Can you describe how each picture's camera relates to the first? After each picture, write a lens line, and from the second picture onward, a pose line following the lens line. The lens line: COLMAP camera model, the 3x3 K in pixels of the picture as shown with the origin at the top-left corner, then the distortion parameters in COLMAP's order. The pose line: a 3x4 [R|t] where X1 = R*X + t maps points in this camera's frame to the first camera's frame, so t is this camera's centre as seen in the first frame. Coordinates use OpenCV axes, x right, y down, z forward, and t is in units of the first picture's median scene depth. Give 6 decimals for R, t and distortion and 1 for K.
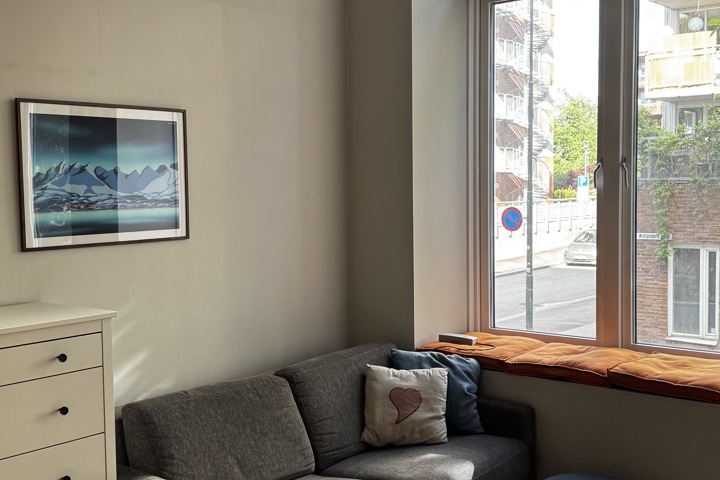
lens RADIAL K [[873.2, 0, 359.9], [0, 873.2, 242.0], [0, 0, 1]] dist [0.124944, 0.000000]
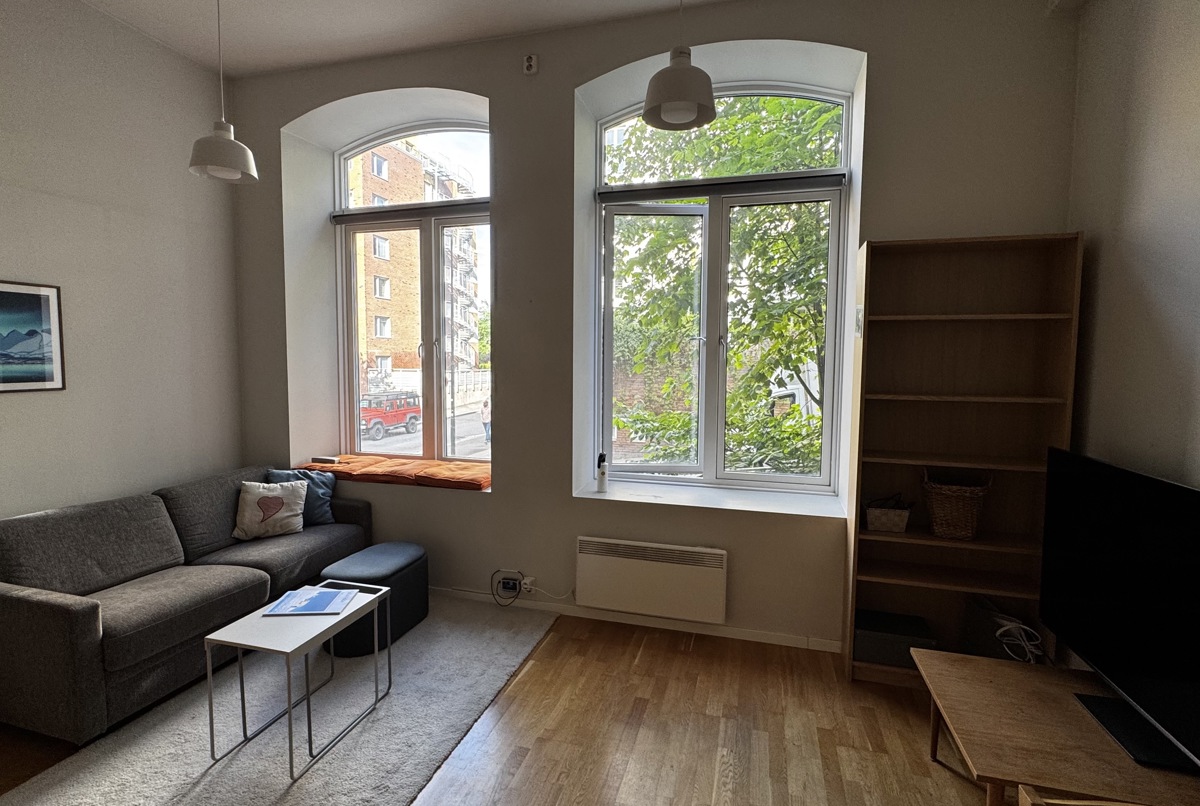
lens RADIAL K [[558.7, 0, 600.5], [0, 558.7, 399.3], [0, 0, 1]] dist [-0.000145, -0.000443]
pose [[0.918522, -0.006207, 0.395322, 0.181698], [0.005057, 0.999979, 0.003952, 0.010092], [-0.395338, -0.001630, 0.918534, -0.029685]]
